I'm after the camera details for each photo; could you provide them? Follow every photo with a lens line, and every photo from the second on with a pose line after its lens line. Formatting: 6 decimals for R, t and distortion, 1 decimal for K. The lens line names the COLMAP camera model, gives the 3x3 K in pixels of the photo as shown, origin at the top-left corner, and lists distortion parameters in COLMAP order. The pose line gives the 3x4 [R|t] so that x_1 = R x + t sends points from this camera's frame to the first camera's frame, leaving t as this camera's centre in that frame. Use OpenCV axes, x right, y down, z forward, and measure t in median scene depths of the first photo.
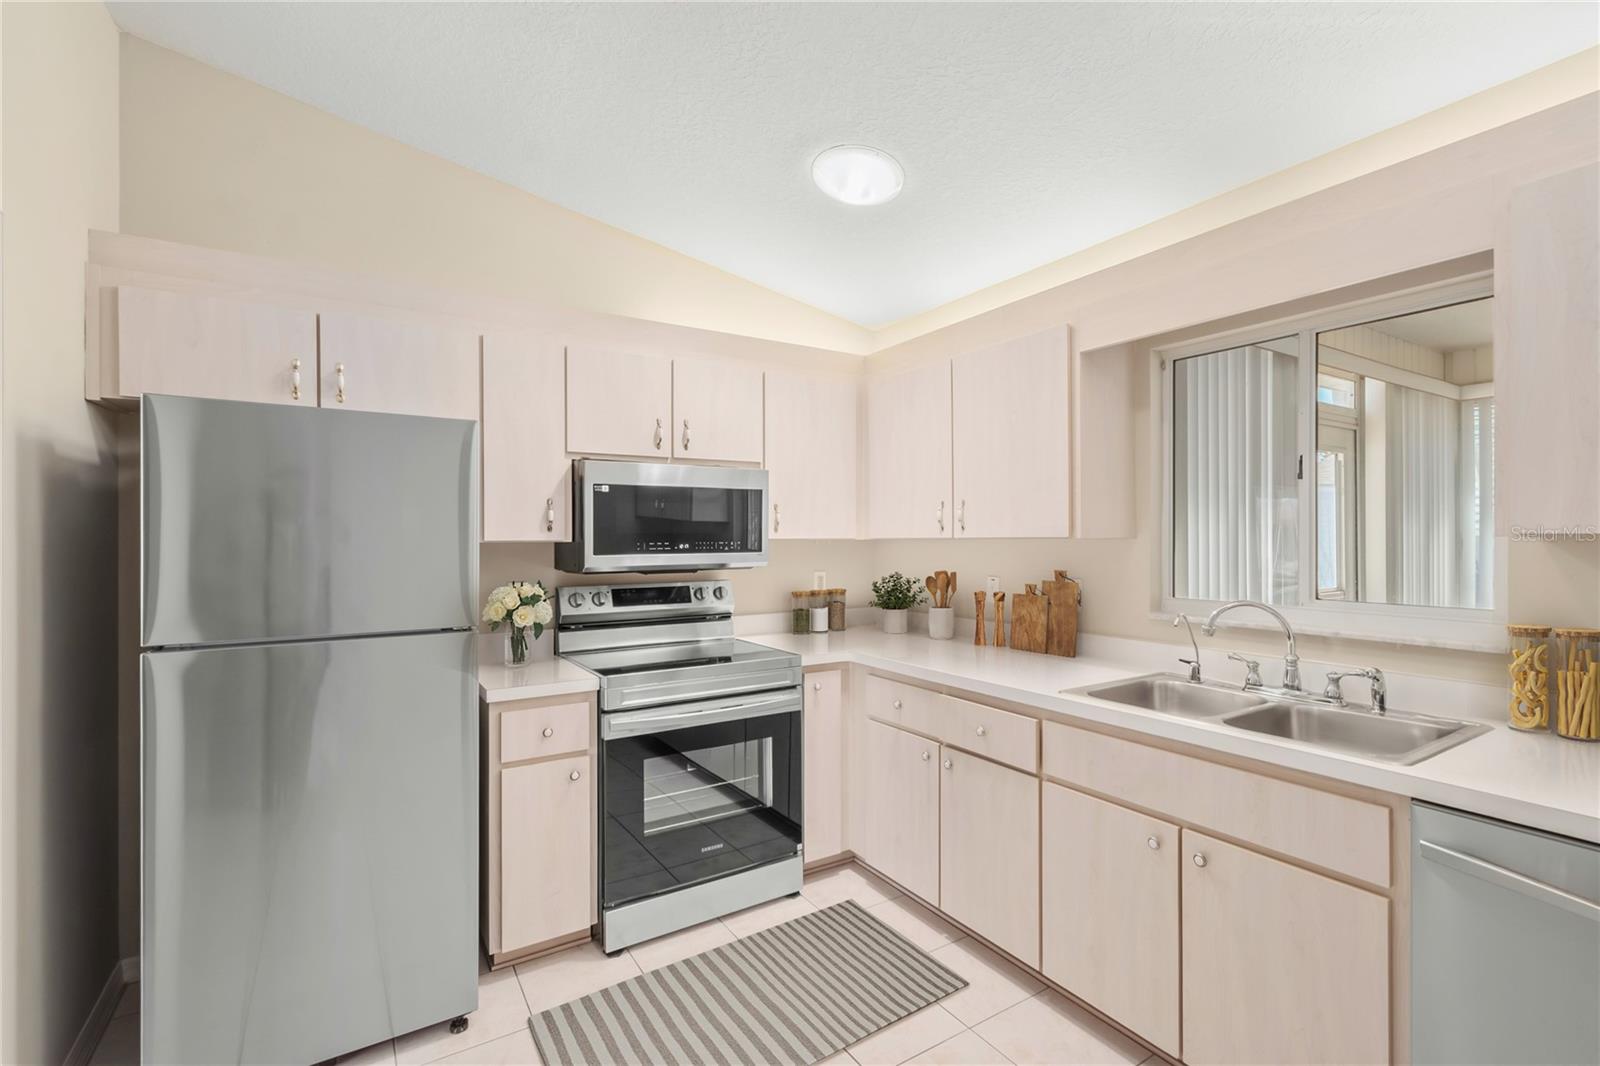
lens RADIAL K [[721.1, 0, 806.5], [0, 721.1, 545.0], [0, 0, 1]] dist [0.002221, -0.000168]
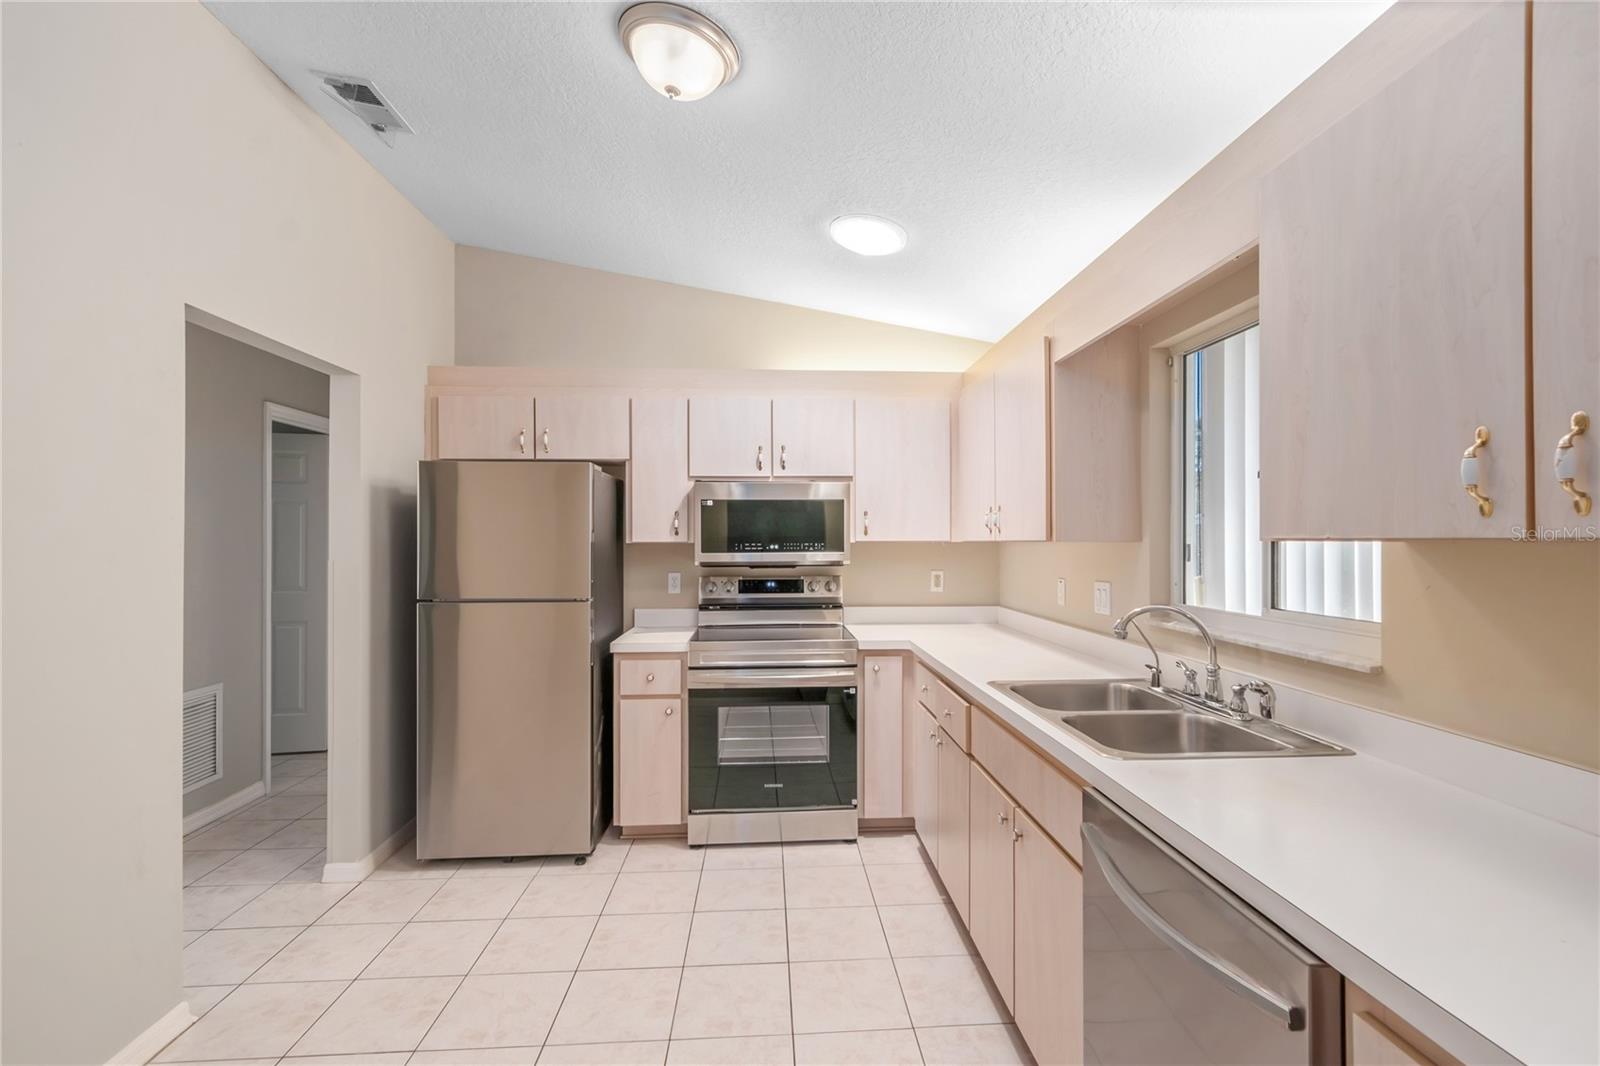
lens RADIAL K [[708.5, 0, 803.3], [0, 708.5, 548.8], [0, 0, 1]] dist [-0.000593, -0.000100]
pose [[0.875903, 0.007133, -0.482435, 0.506605], [-0.005396, 0.999973, 0.004989, -0.001153], [0.482457, -0.001766, 0.875918, -0.060871]]
